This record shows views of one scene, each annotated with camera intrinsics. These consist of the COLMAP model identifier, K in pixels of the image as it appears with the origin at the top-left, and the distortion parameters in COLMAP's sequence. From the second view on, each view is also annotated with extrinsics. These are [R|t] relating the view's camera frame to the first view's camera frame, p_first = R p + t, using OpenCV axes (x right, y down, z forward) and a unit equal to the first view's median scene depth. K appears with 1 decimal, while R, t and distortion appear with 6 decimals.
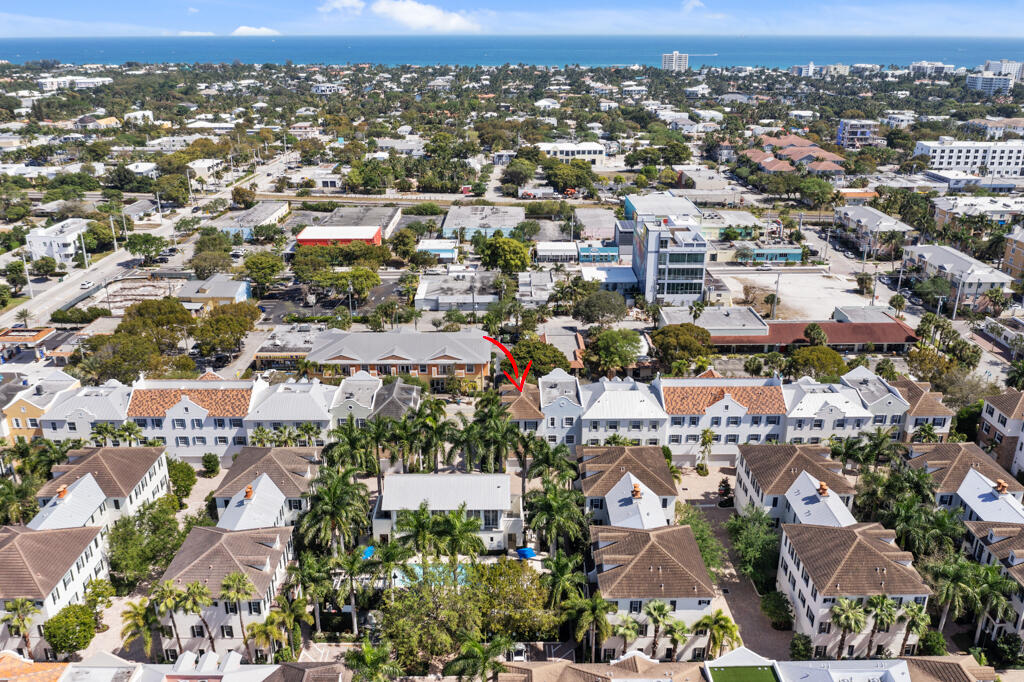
lens RADIAL K [[813.6, 0, 512.0], [0, 813.6, 341.0], [0, 0, 1]] dist [-0.019311, 0.001476]
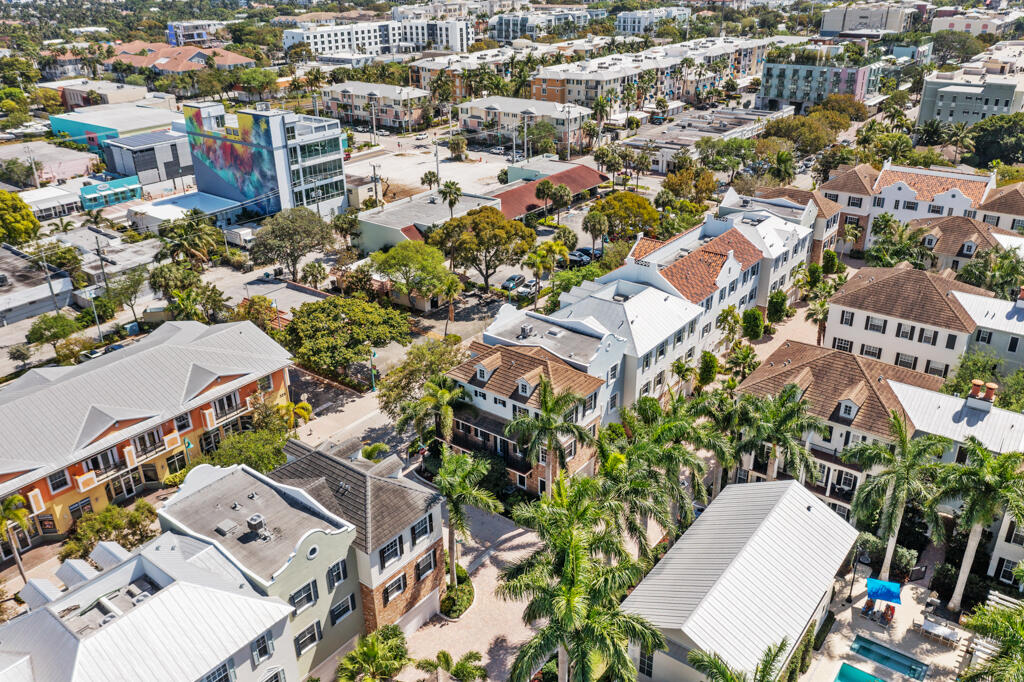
lens RADIAL K [[799.1, 0, 512.0], [0, 799.1, 341.0], [0, 0, 1]] dist [-0.013383, -0.007541]
pose [[0.618409, -0.346309, 0.705437, -0.222261], [0.293613, 0.934477, 0.201357, -0.034730], [-0.728946, 0.082605, 0.679569, 0.405681]]
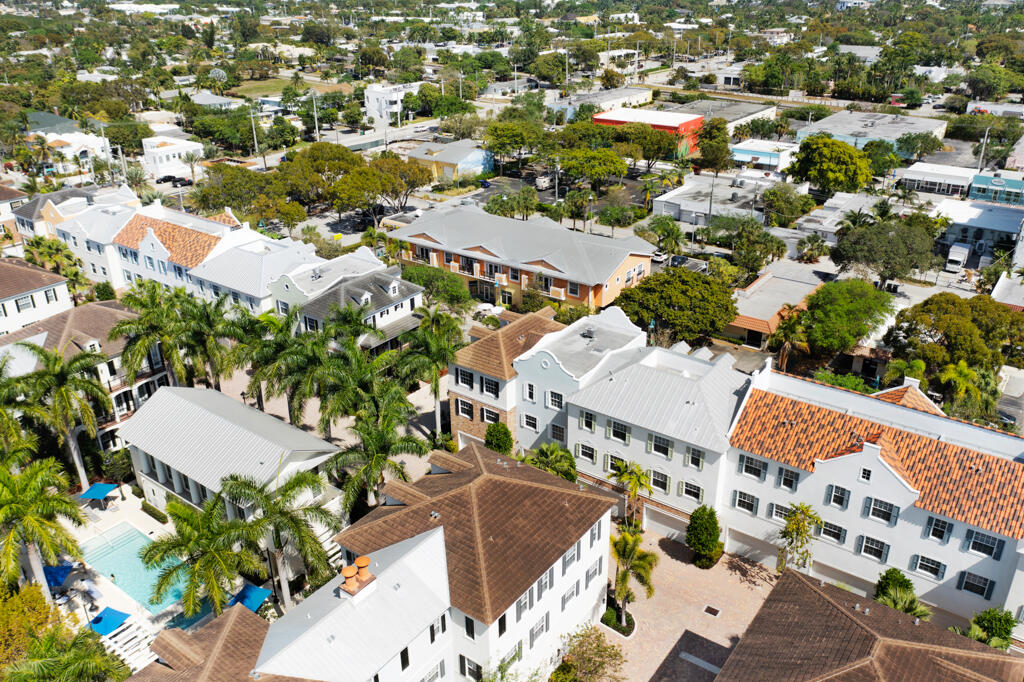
lens RADIAL K [[799.1, 0, 512.0], [0, 799.1, 341.0], [0, 0, 1]] dist [-0.013383, -0.007541]
pose [[0.799400, 0.245900, -0.548173, 0.198169], [-0.201523, 0.969293, 0.140925, -0.004219], [0.565994, -0.002186, 0.824407, 0.334298]]
